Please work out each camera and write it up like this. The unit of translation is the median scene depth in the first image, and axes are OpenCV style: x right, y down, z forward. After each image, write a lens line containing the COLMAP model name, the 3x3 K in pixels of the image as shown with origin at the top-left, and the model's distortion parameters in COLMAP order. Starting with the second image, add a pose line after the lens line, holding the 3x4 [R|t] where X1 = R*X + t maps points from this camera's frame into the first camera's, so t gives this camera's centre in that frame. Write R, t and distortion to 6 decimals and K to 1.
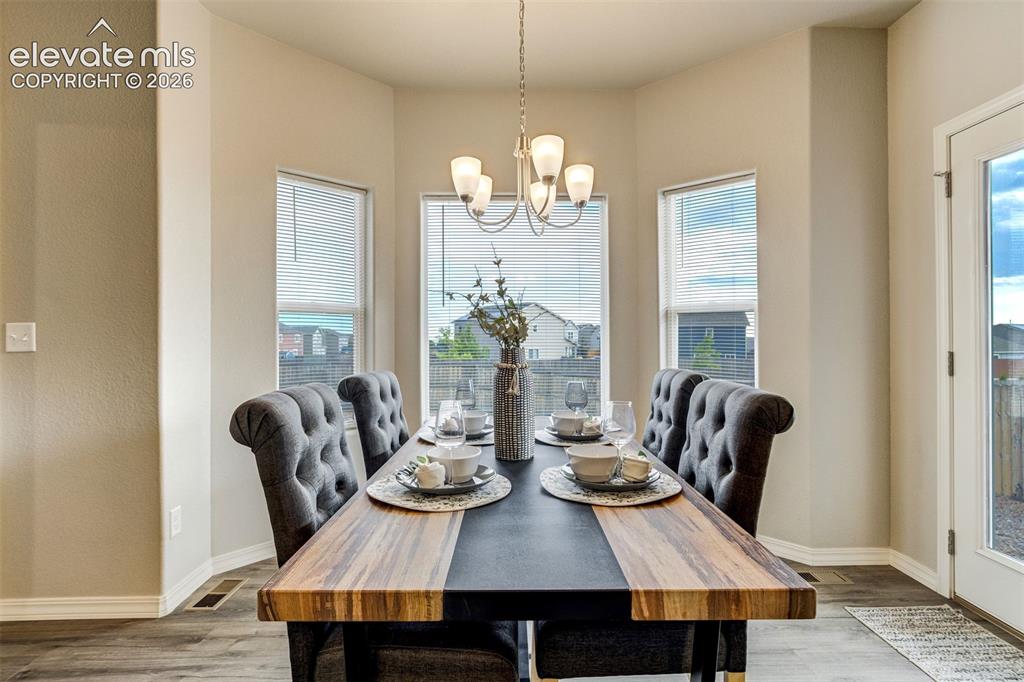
lens RADIAL K [[504.3, 0, 512.0], [0, 504.3, 341.0], [0, 0, 1]] dist [0.000374, 0.000030]
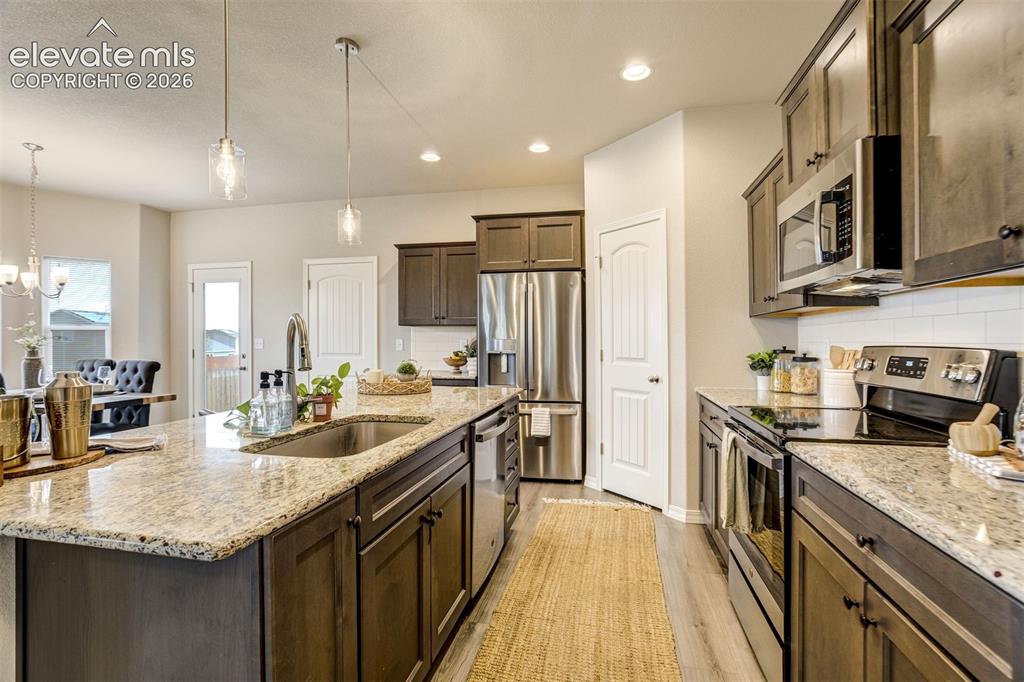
lens RADIAL K [[465.8, 0, 512.0], [0, 465.8, 341.0], [0, 0, 1]] dist [-0.072494, 0.027051]
pose [[0.215369, -0.002477, 0.976530, -1.150944], [-0.007809, 0.999960, 0.004258, -0.040890], [-0.976502, -0.008543, 0.215341, -1.216181]]
